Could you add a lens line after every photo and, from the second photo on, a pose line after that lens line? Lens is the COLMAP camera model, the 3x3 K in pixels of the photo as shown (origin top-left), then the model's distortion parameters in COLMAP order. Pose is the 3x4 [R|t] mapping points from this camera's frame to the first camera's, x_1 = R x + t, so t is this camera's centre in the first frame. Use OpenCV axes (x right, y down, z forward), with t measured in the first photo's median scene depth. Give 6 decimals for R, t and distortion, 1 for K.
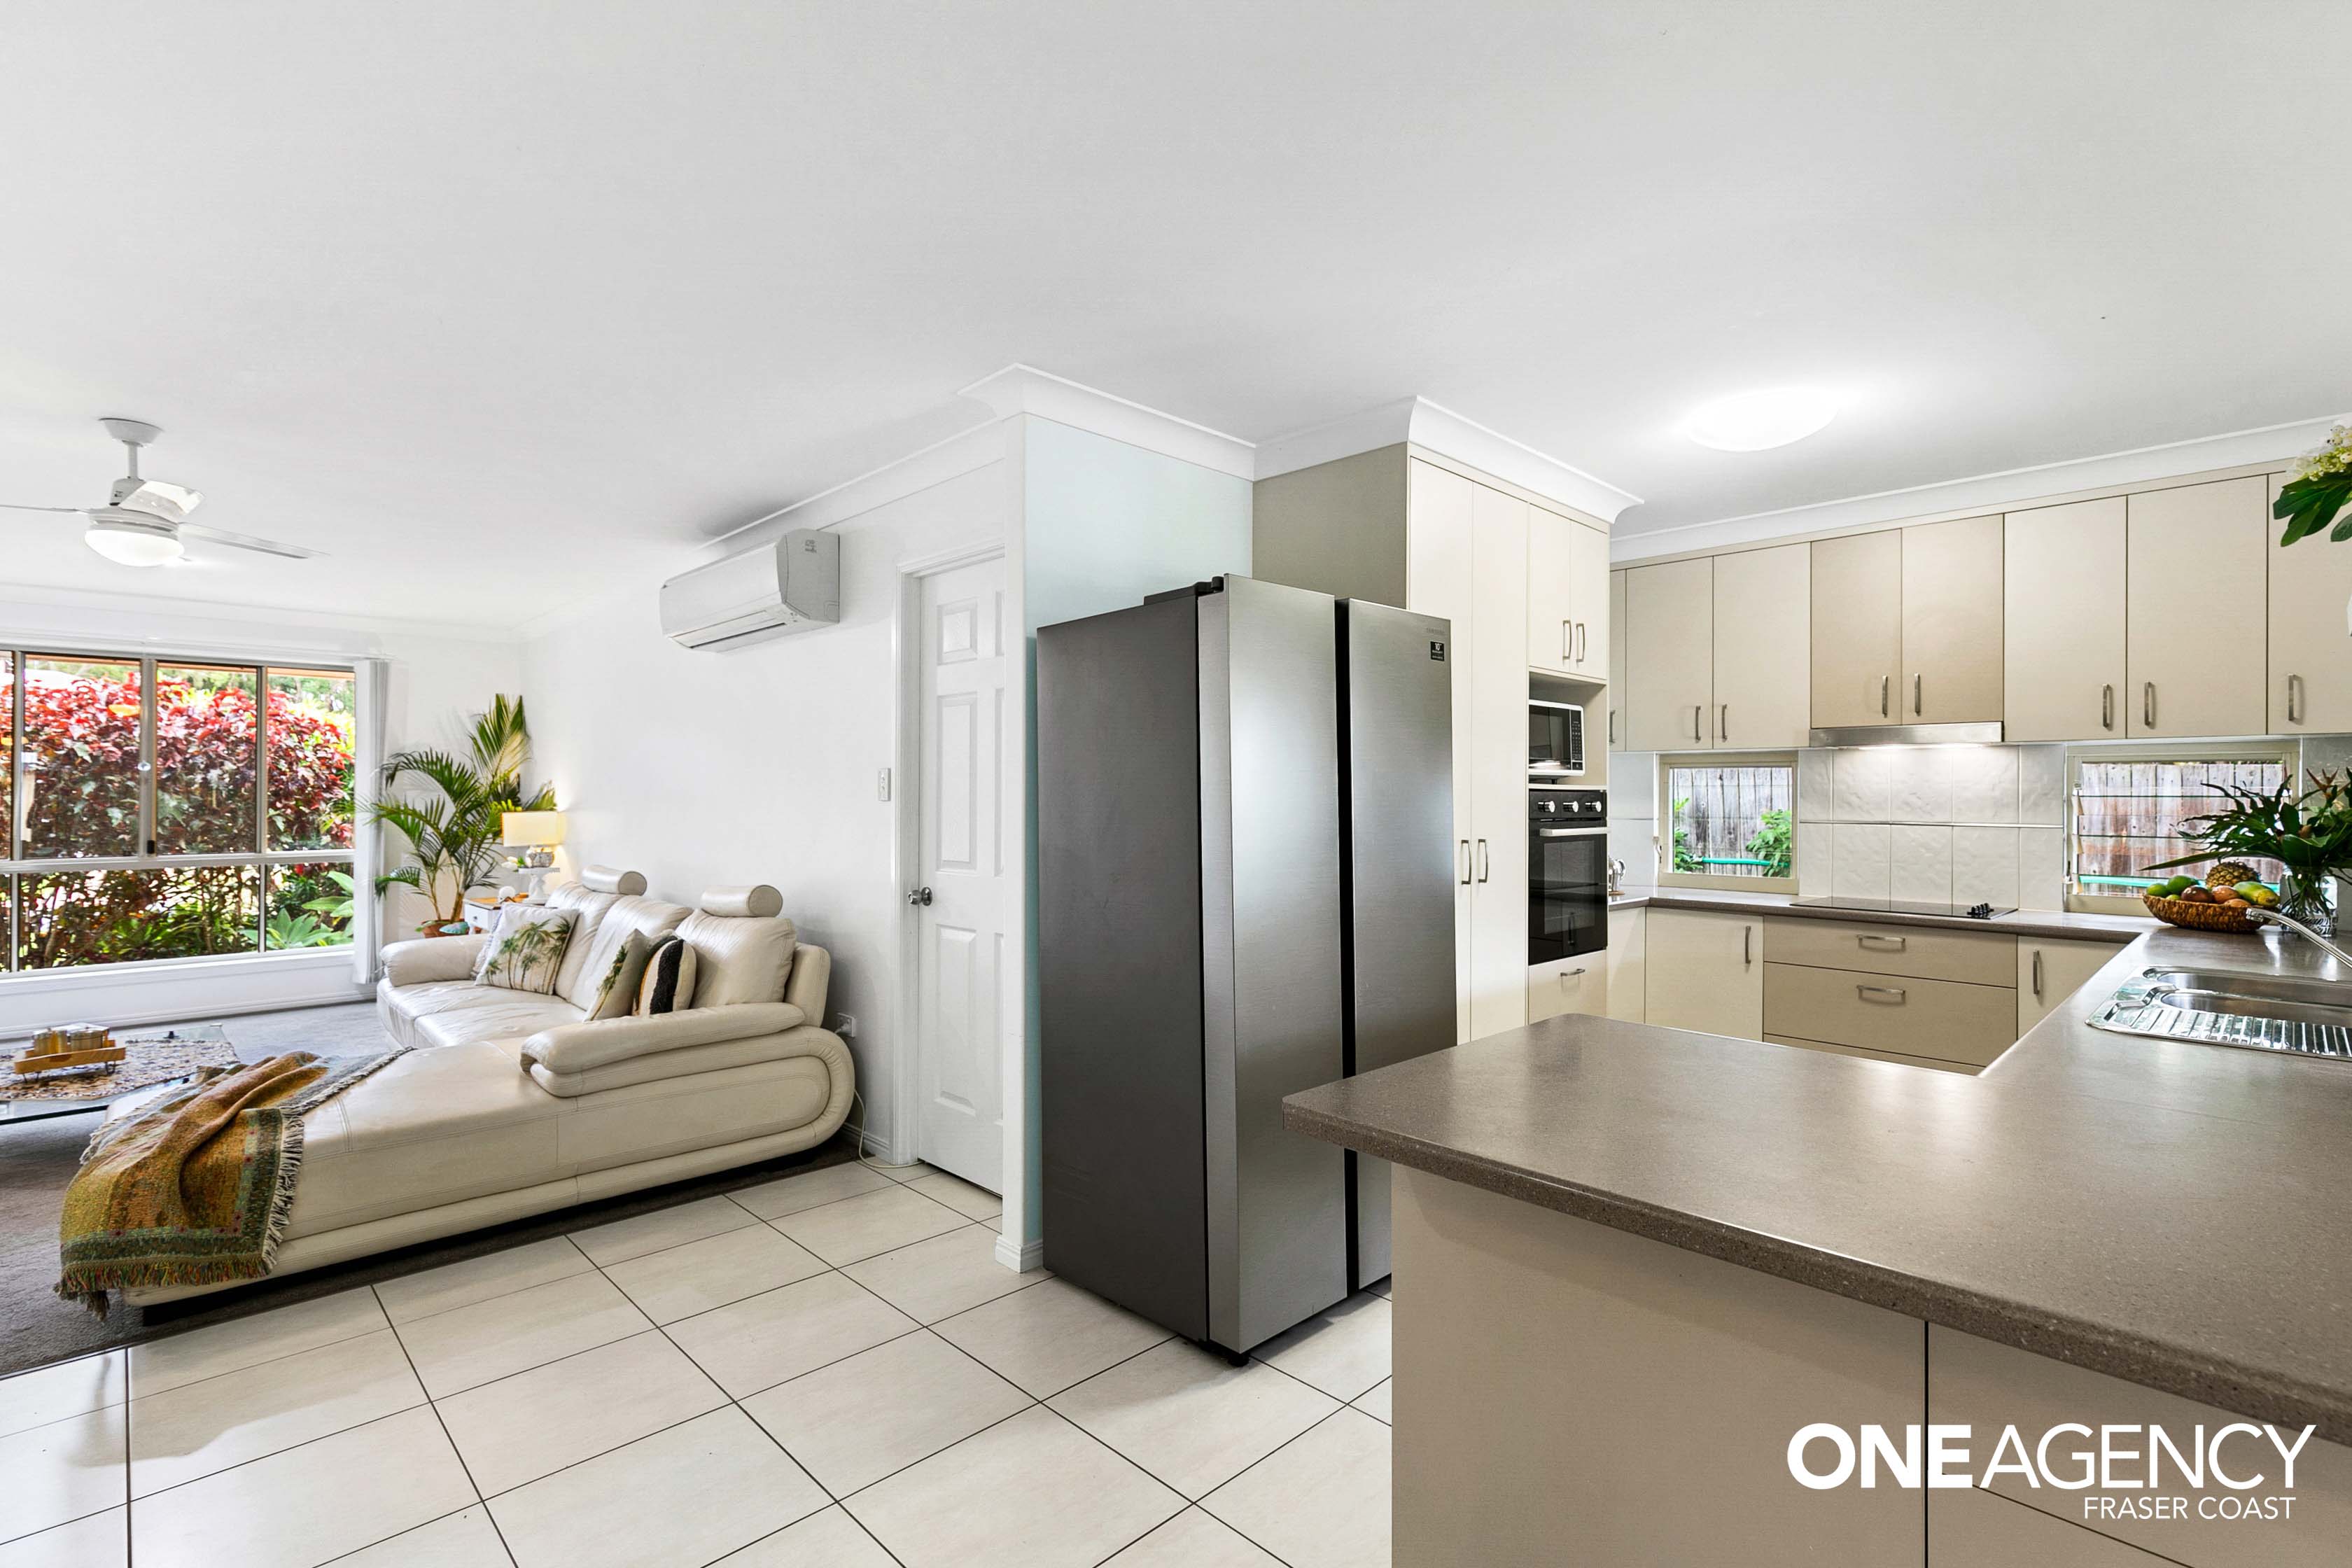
lens RADIAL K [[1082.8, 0, 1176.0], [0, 1082.8, 784.0], [0, 0, 1]] dist [0.002998, 0.000074]
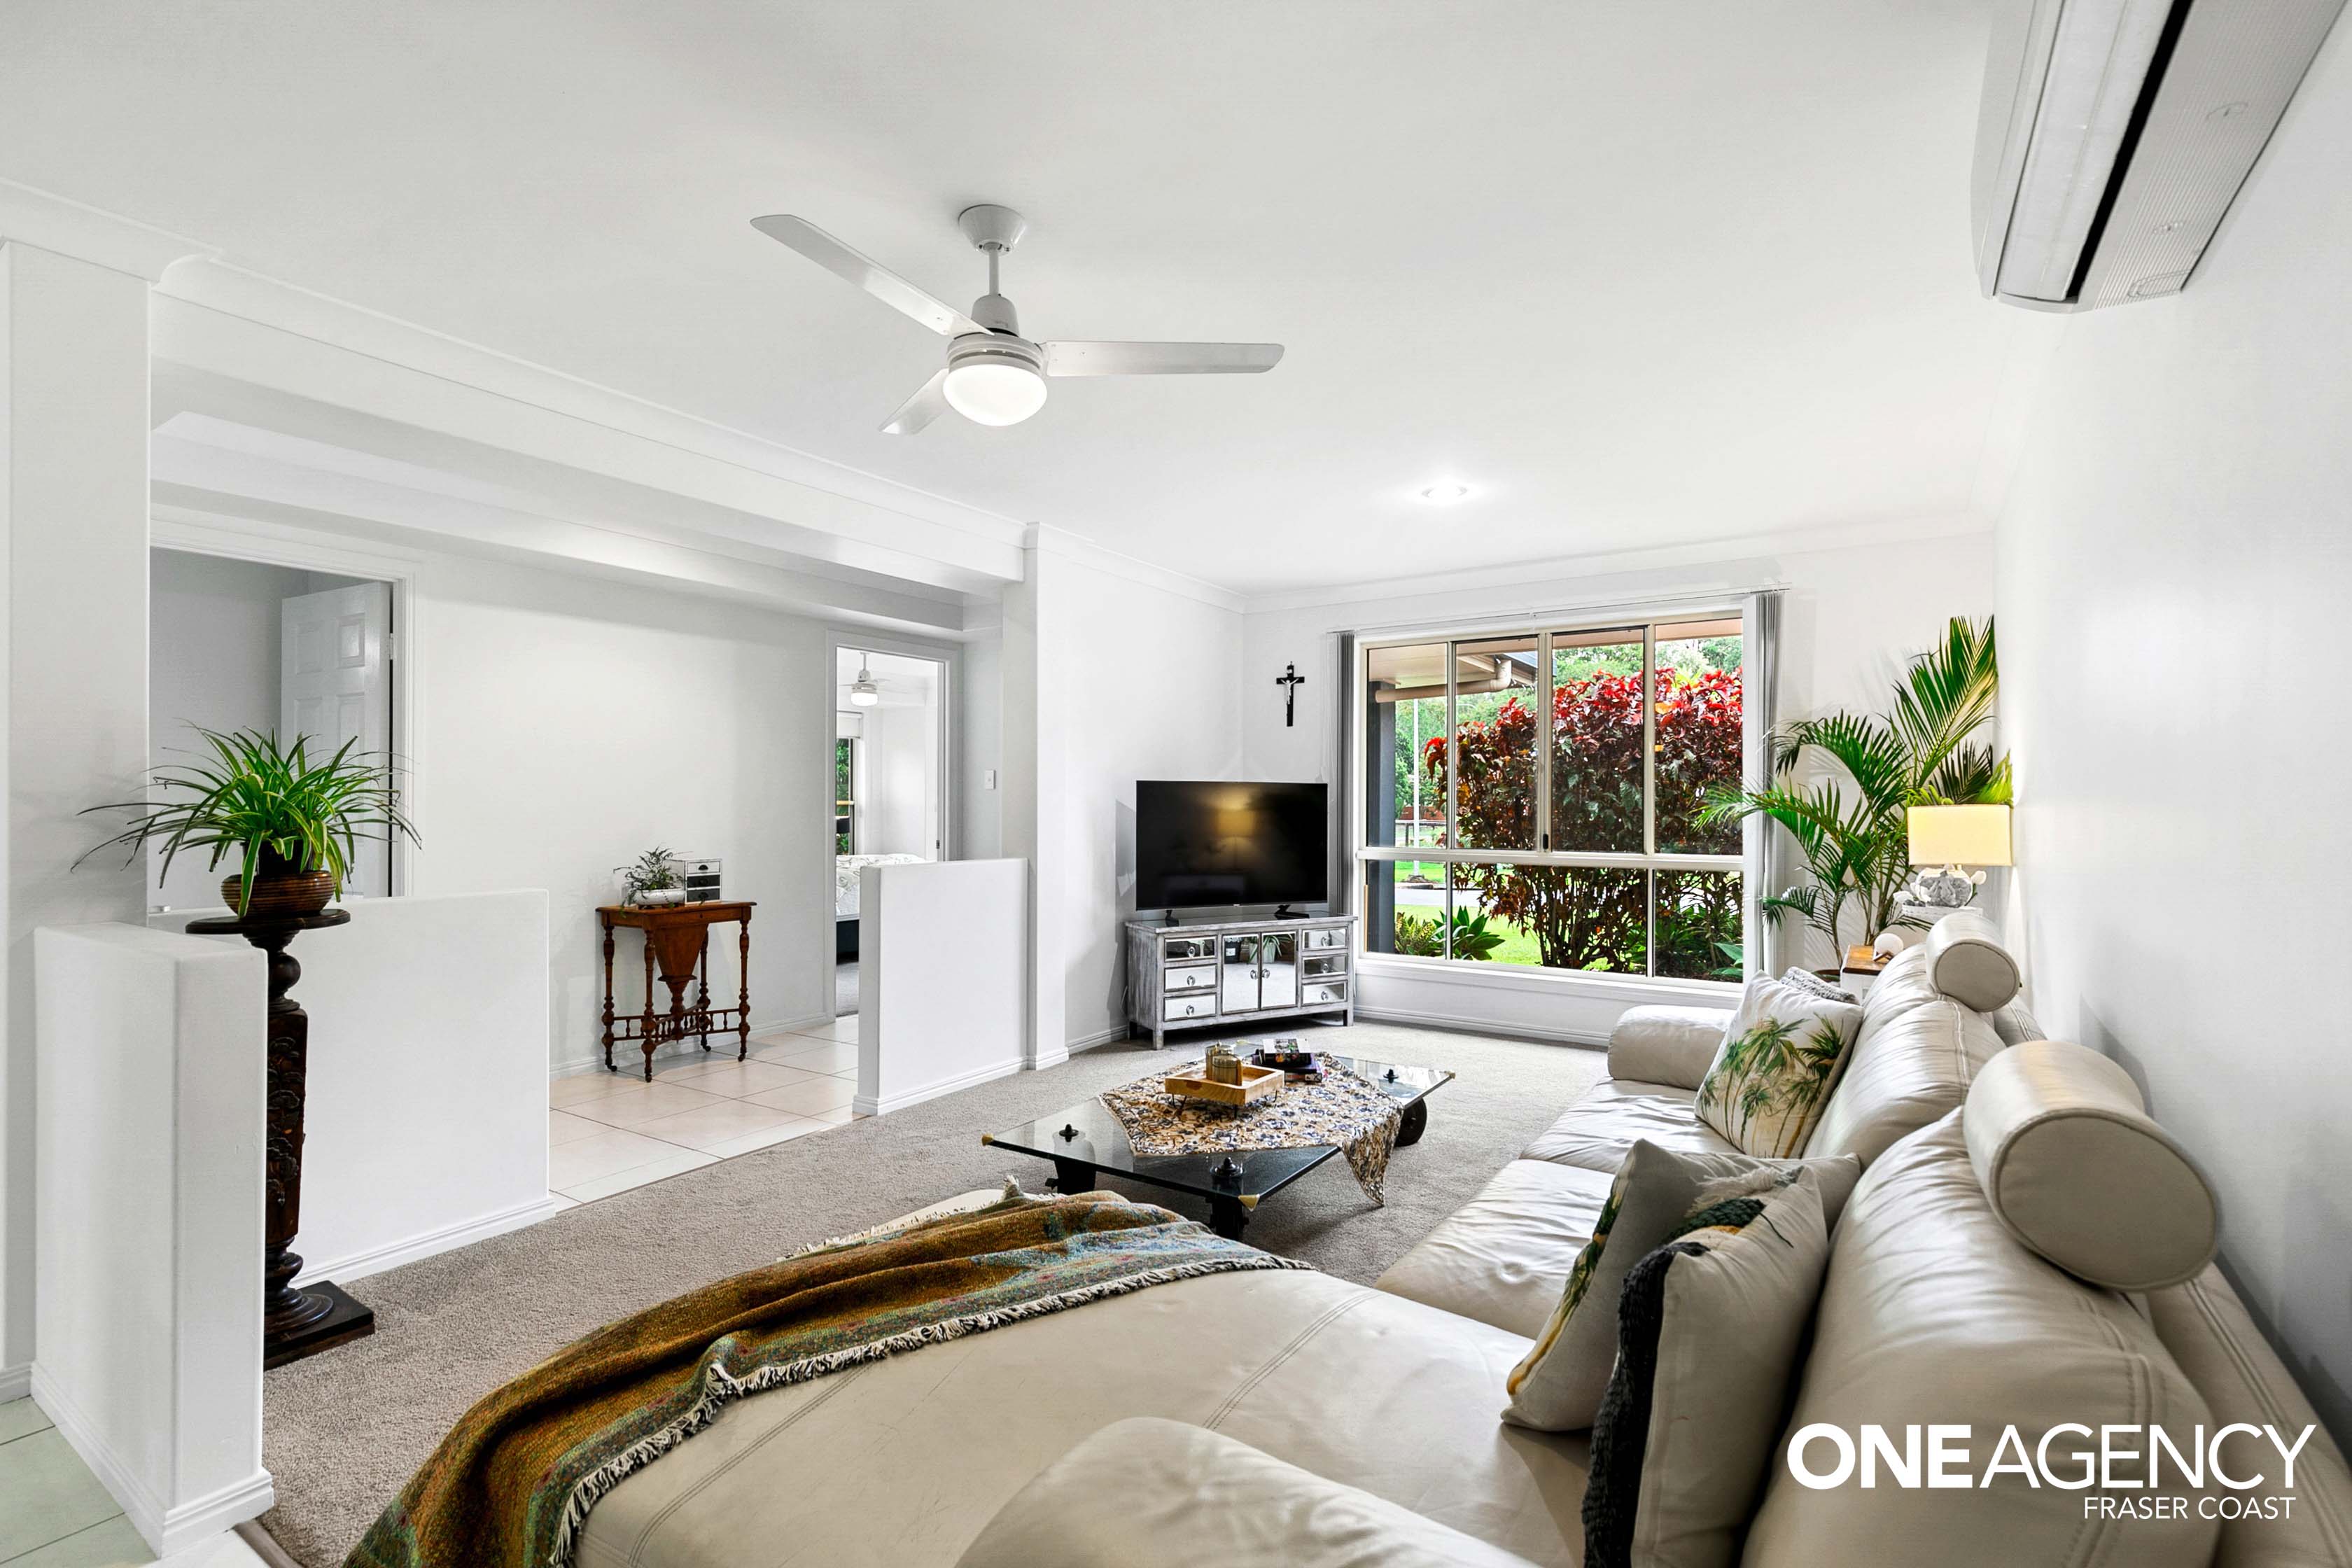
lens RADIAL K [[1082.8, 0, 1176.0], [0, 1082.8, 784.0], [0, 0, 1]] dist [0.002998, 0.000074]
pose [[0.221329, -0.016716, -0.975056, -0.128157], [0.007396, 0.999853, -0.015462, 0.019843], [0.975171, -0.003789, 0.221420, 0.462756]]
